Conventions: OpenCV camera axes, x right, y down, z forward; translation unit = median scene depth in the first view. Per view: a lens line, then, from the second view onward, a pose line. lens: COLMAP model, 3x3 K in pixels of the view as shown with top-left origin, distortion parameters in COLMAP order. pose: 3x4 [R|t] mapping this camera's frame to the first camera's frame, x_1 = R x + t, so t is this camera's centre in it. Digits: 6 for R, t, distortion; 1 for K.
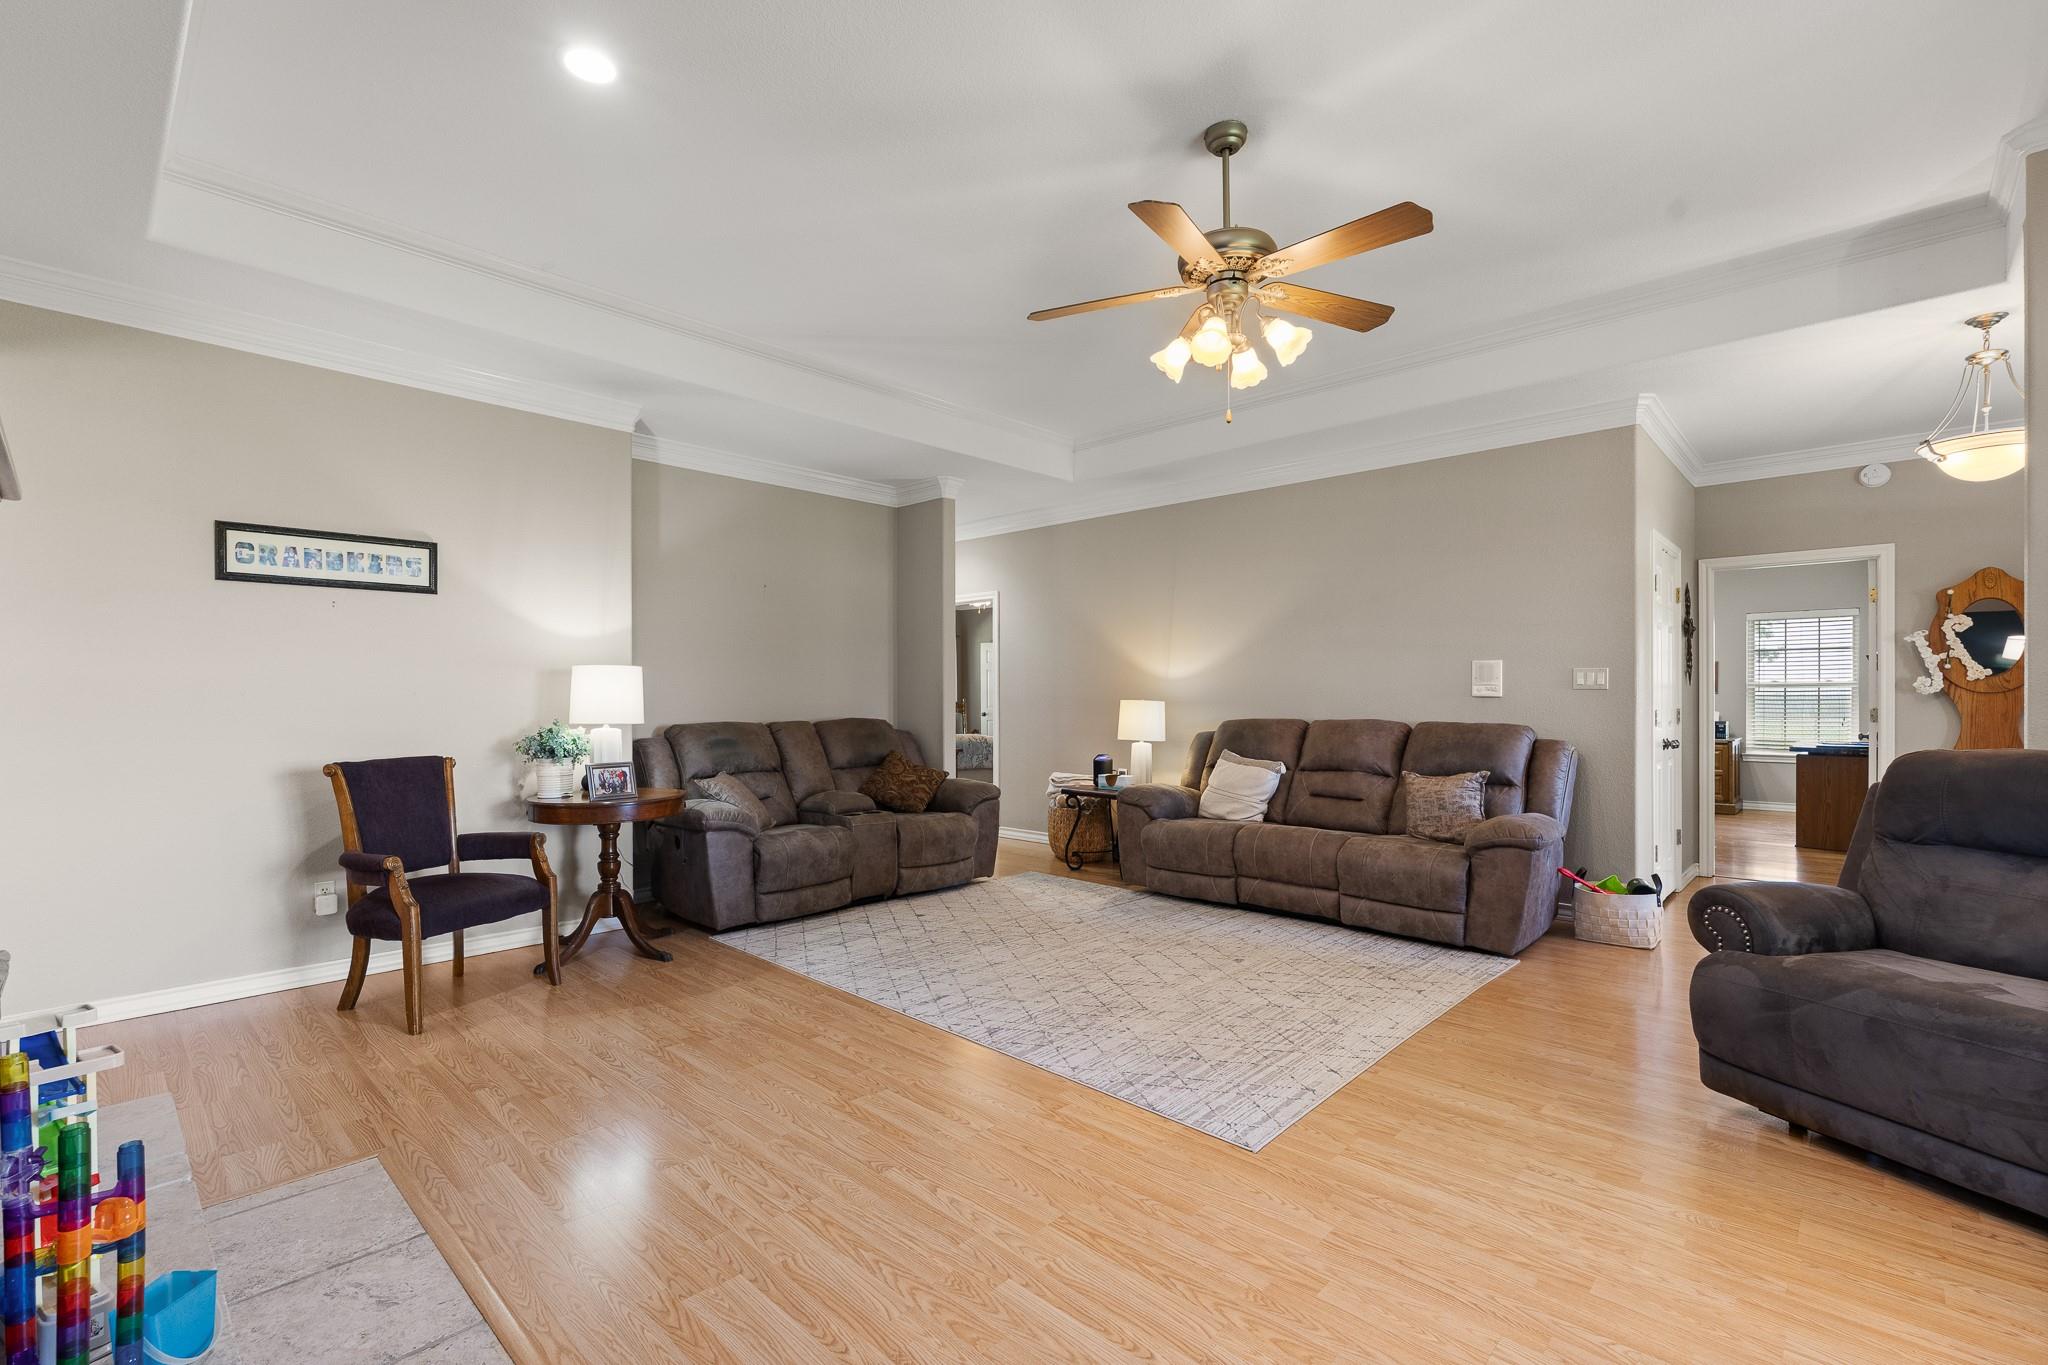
lens RADIAL K [[901.4, 0, 1021.6], [0, 901.4, 692.5], [0, 0, 1]] dist [-0.001020, -0.000054]
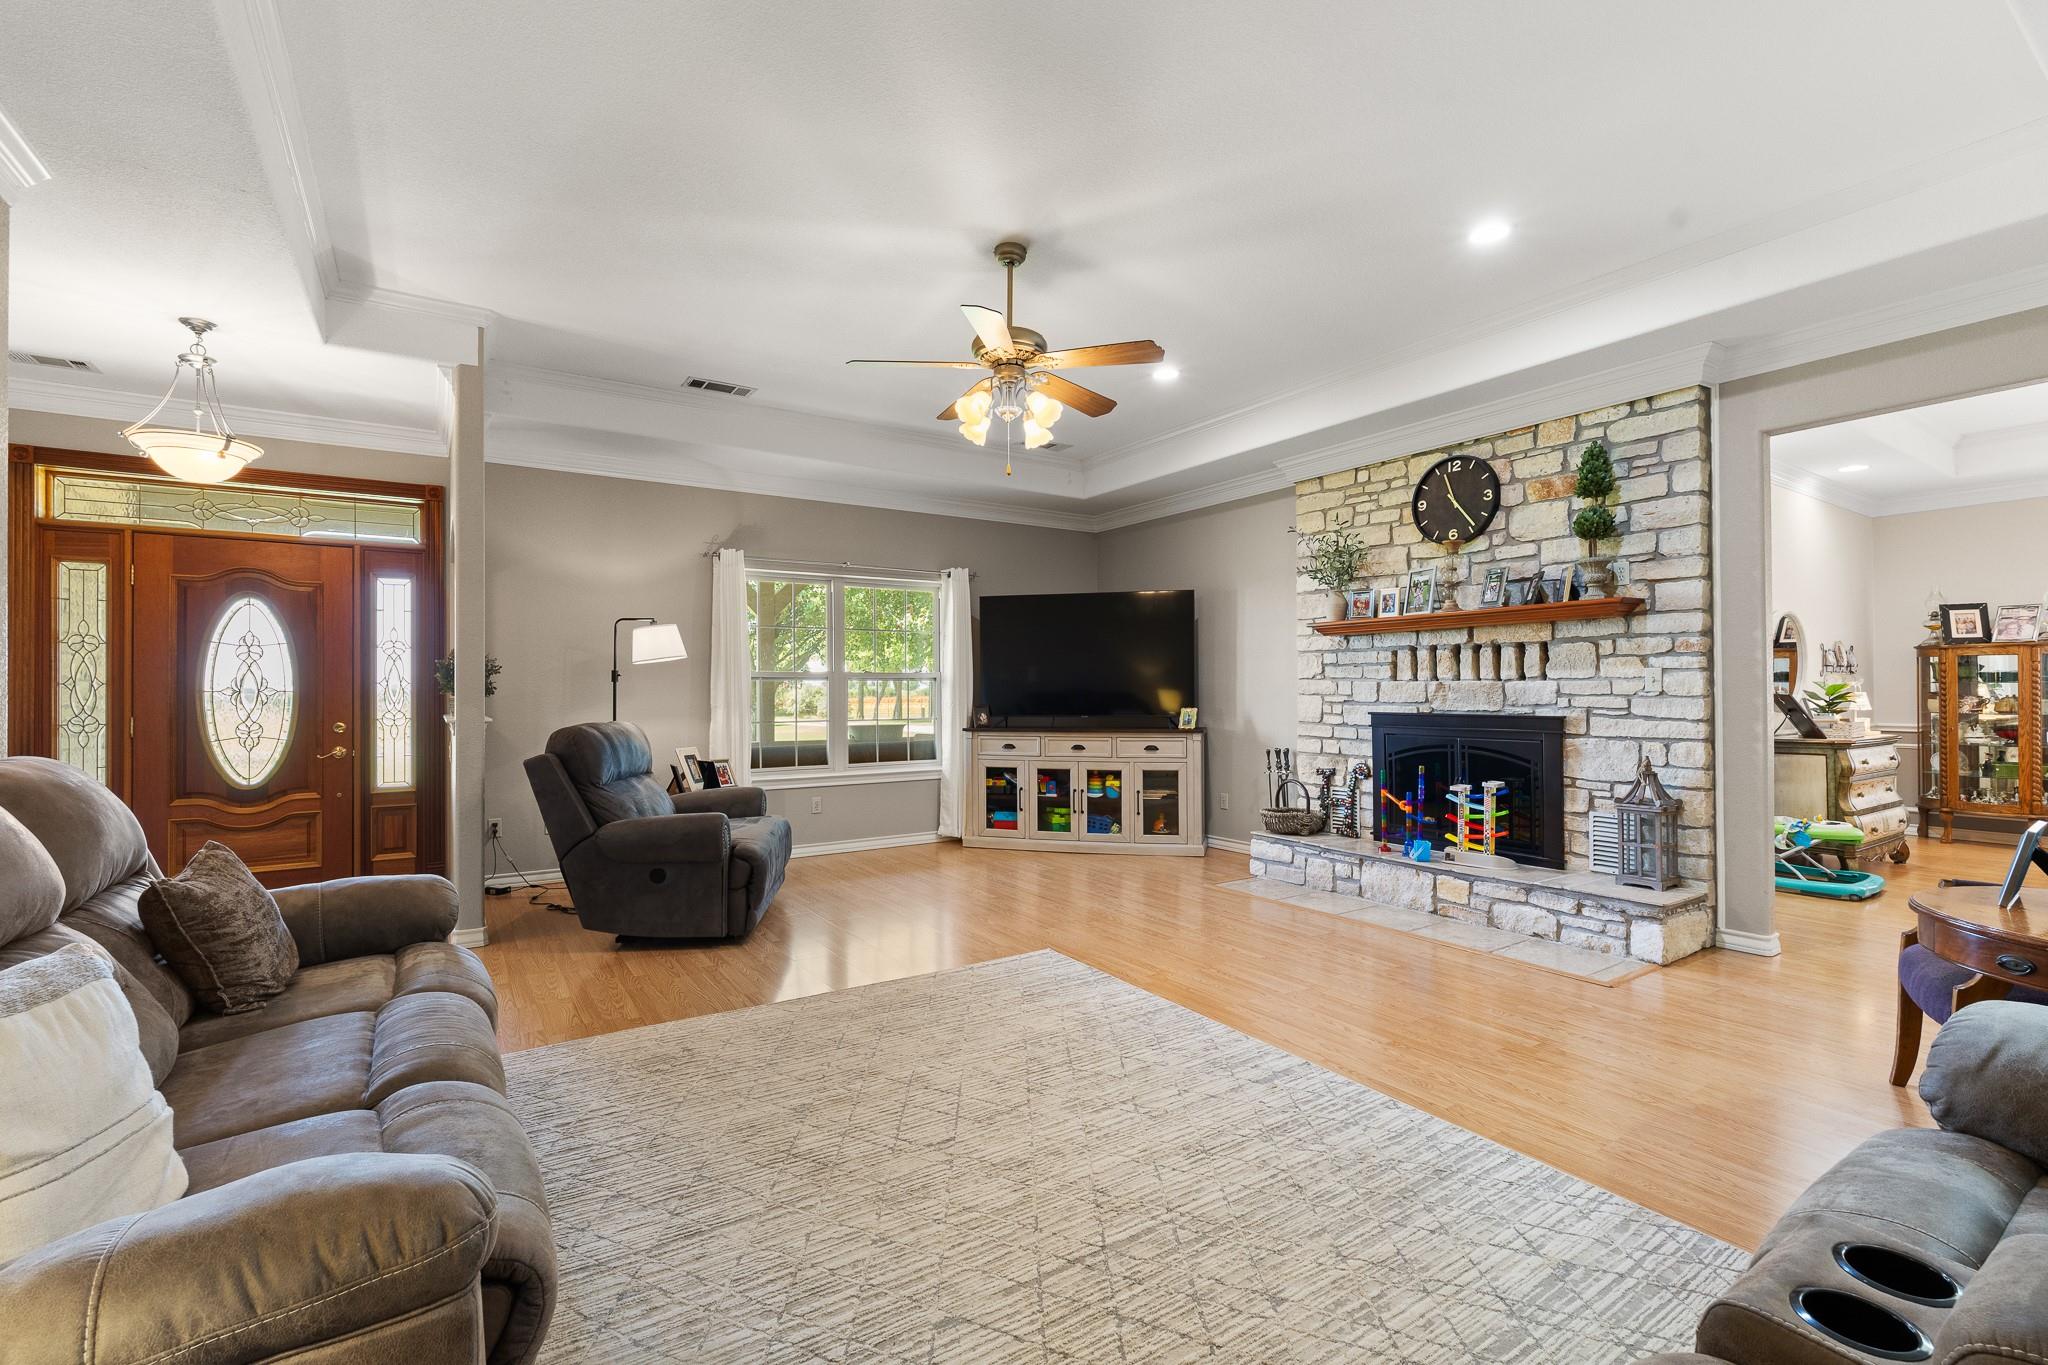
lens RADIAL K [[901.4, 0, 1022.1], [0, 901.4, 680.3], [0, 0, 1]] dist [-0.001020, -0.000054]
pose [[-0.972430, 0.004701, 0.233149, -0.076462], [0.002084, 0.999932, -0.011471, 0.006927], [-0.233187, -0.010669, -0.972373, 2.085175]]
